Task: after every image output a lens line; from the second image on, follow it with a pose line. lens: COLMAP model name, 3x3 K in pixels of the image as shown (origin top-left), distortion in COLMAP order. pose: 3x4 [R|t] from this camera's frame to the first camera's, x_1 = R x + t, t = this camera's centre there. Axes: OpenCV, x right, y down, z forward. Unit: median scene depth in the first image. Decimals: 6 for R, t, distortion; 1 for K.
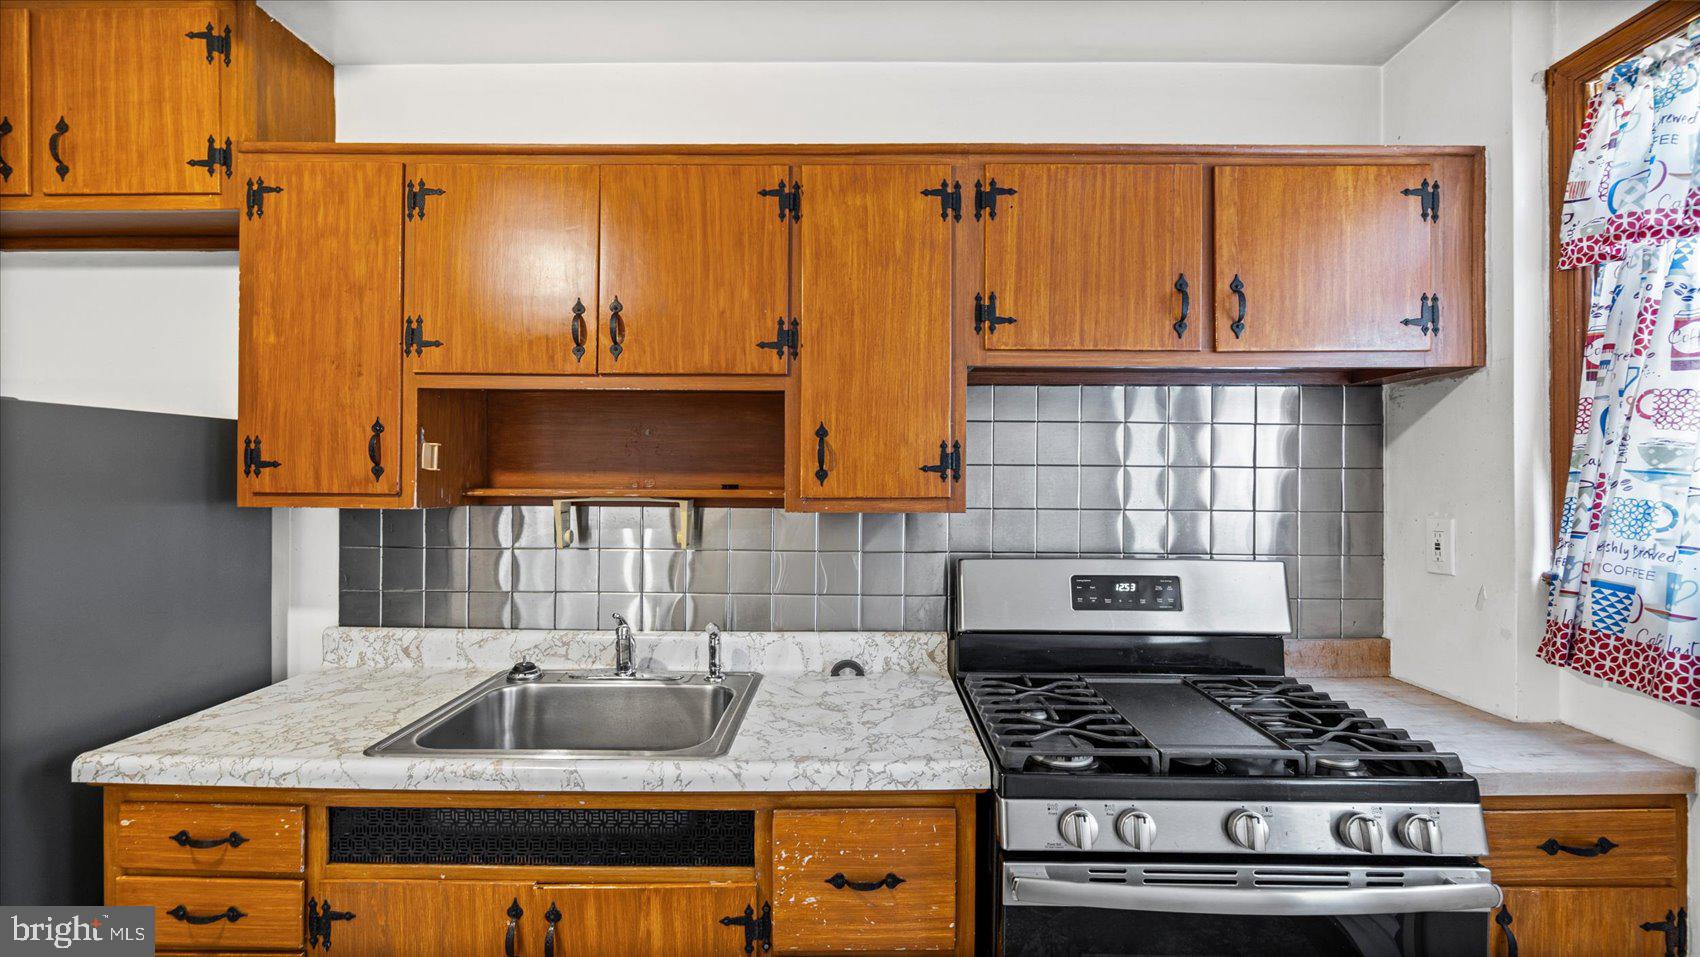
lens RADIAL K [[783.9, 0, 854.3], [0, 783.9, 484.4], [0, 0, 1]] dist [-0.003213, 0.003758]
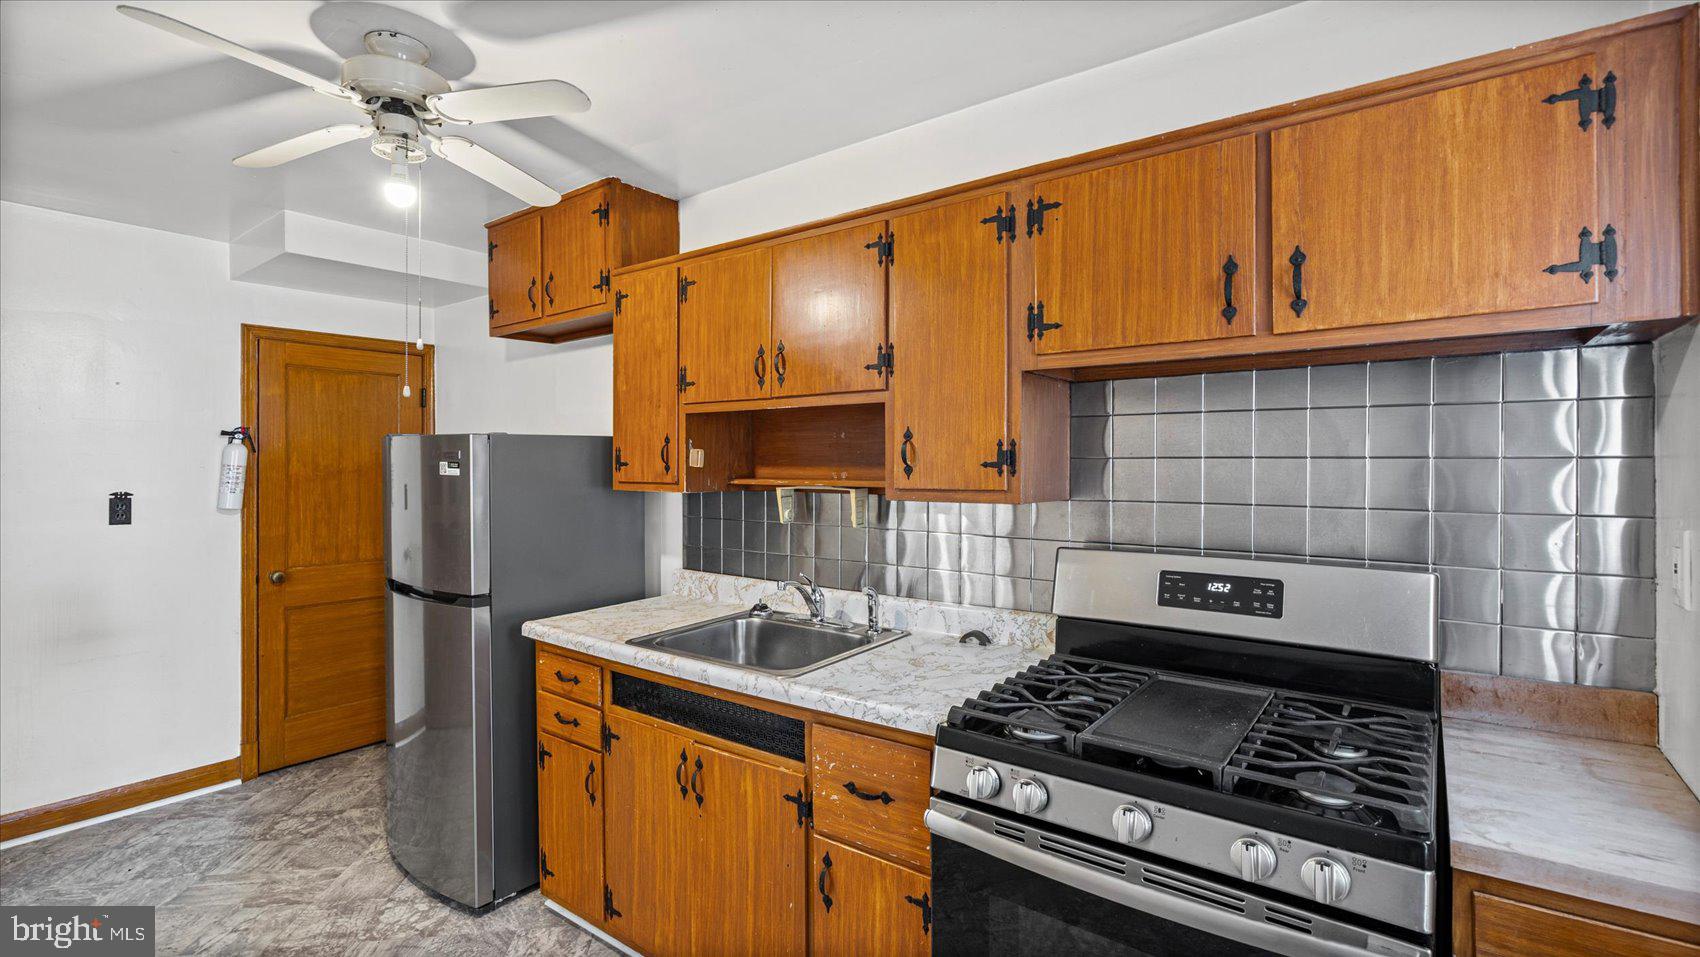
lens RADIAL K [[783.9, 0, 845.9], [0, 783.9, 466.9], [0, 0, 1]] dist [-0.003213, 0.003758]
pose [[0.797251, -0.003984, -0.603635, 0.614255], [0.005055, 0.999987, 0.000075, -0.018147], [0.603627, -0.003111, 0.797261, -0.026095]]
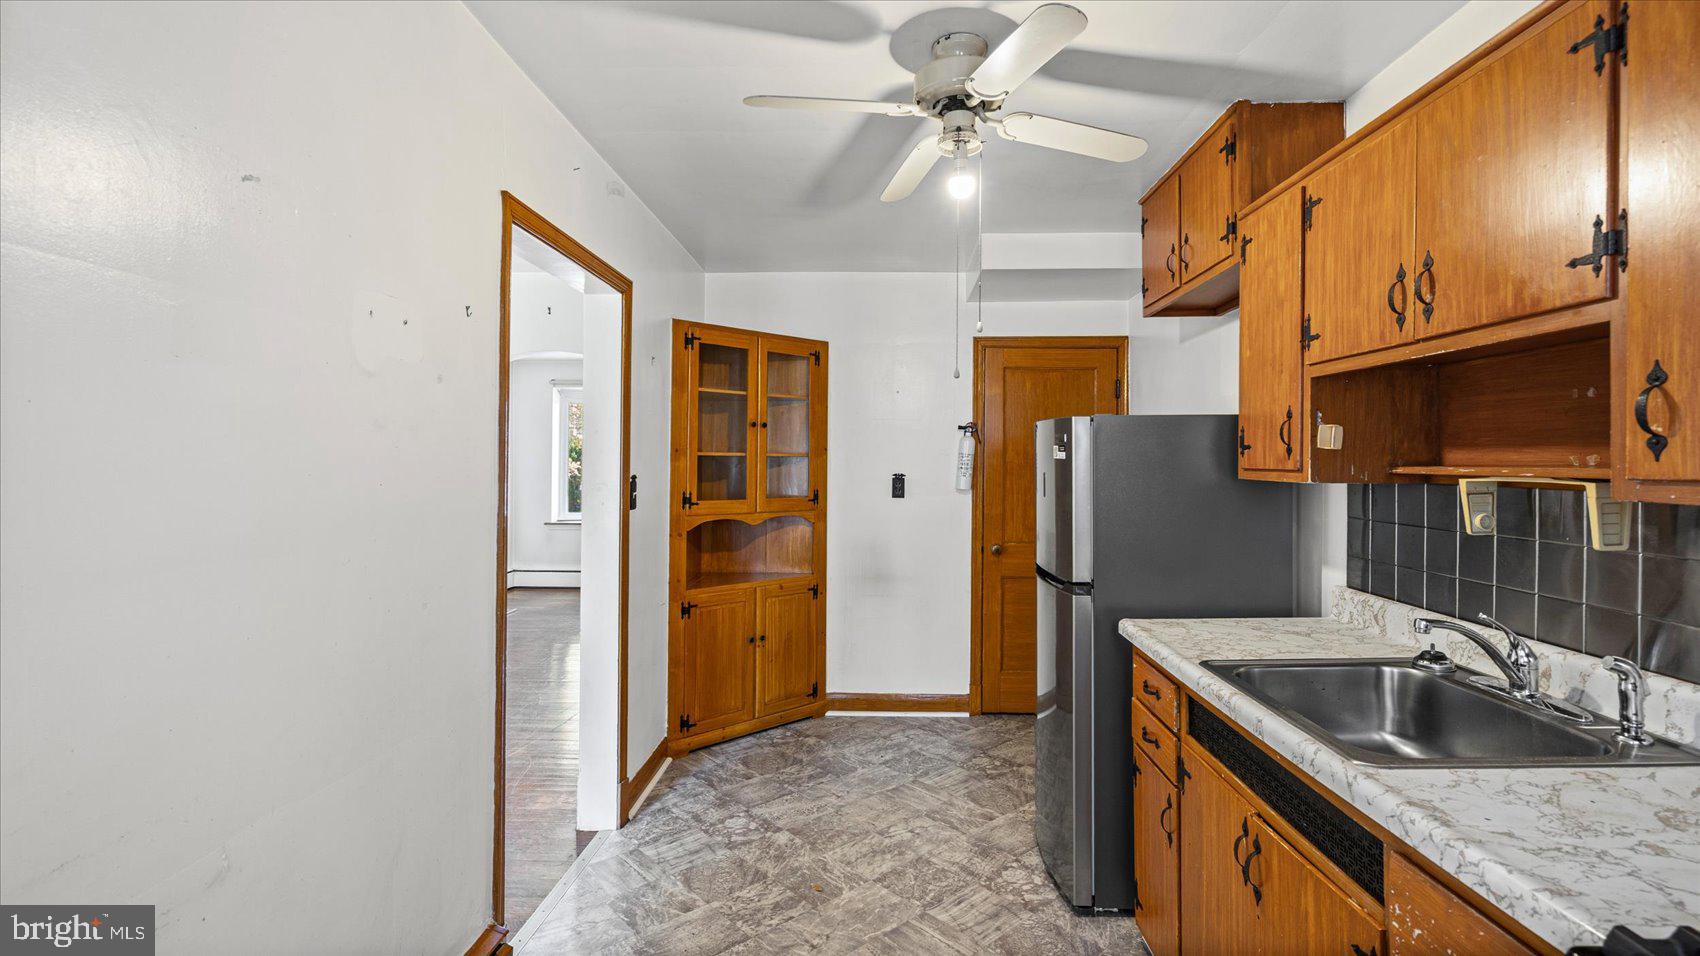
lens RADIAL K [[783.9, 0, 854.9], [0, 783.9, 460.7], [0, 0, 1]] dist [-0.003213, 0.003758]
pose [[-0.026668, -0.005669, -0.999628, 0.609401], [-0.005755, 0.999968, -0.005518, 0.008590], [0.999628, 0.005606, -0.026699, 0.368745]]
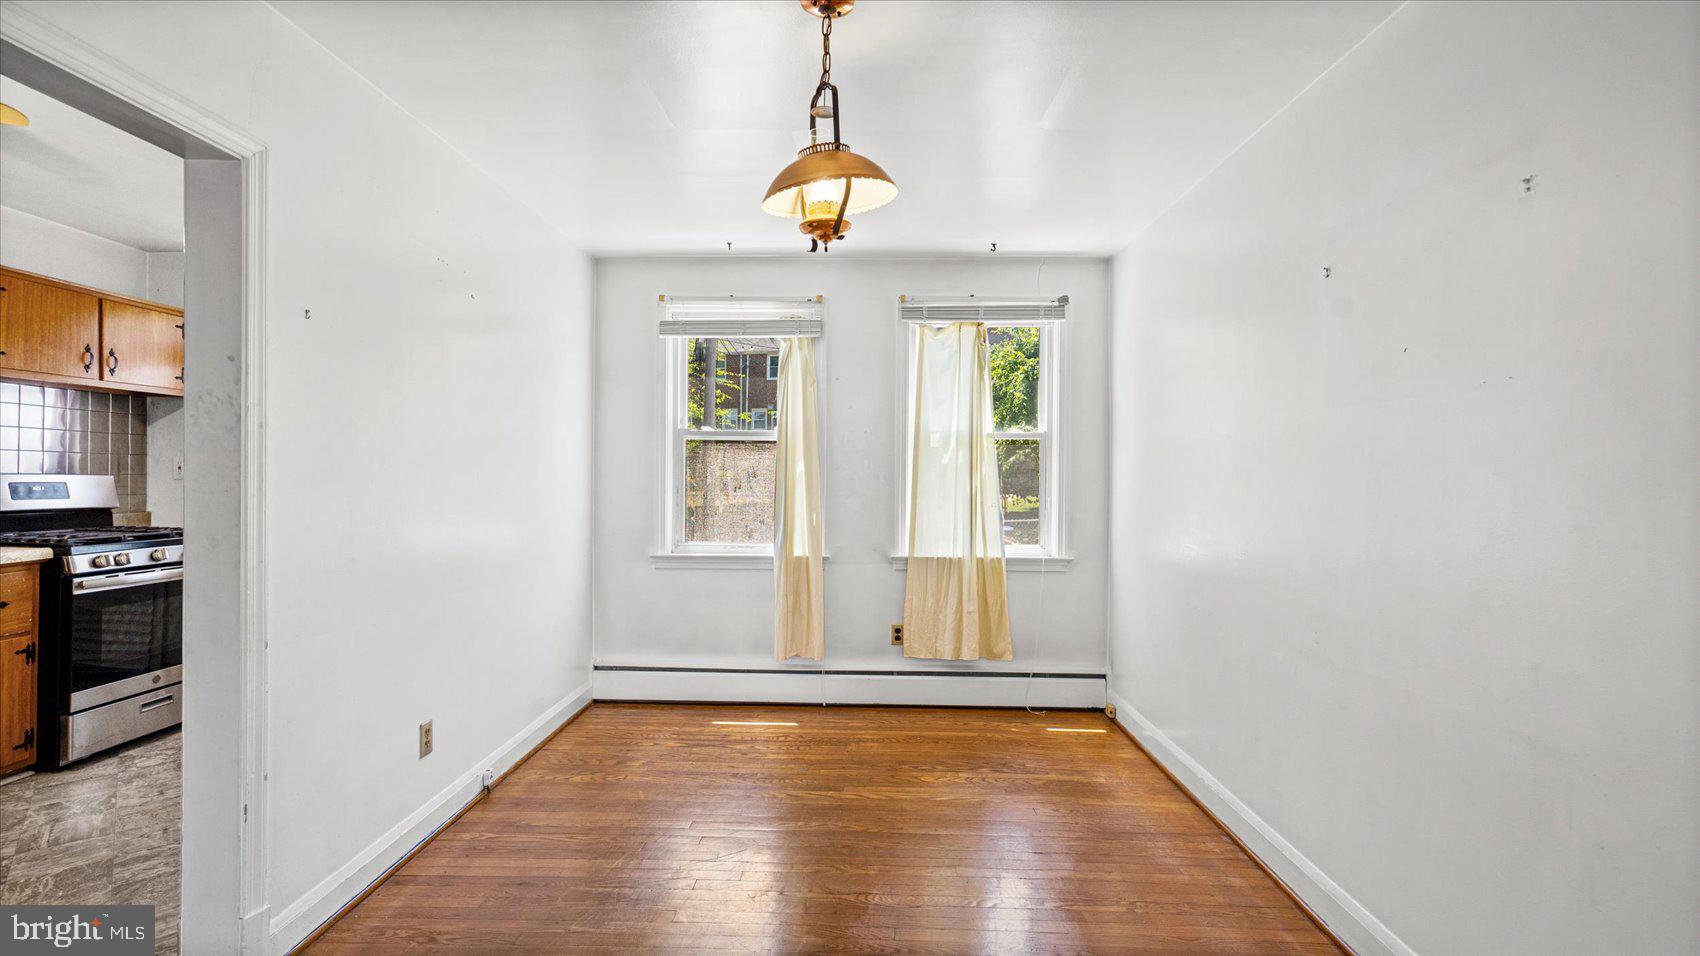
lens RADIAL K [[783.9, 0, 851.8], [0, 783.9, 482.8], [0, 0, 1]] dist [-0.003213, 0.003758]
pose [[0.020121, -0.014064, 0.999699, -1.799007], [-0.002285, 0.999898, 0.014112, 0.093559], [-0.999795, -0.002569, 0.020087, -1.245131]]
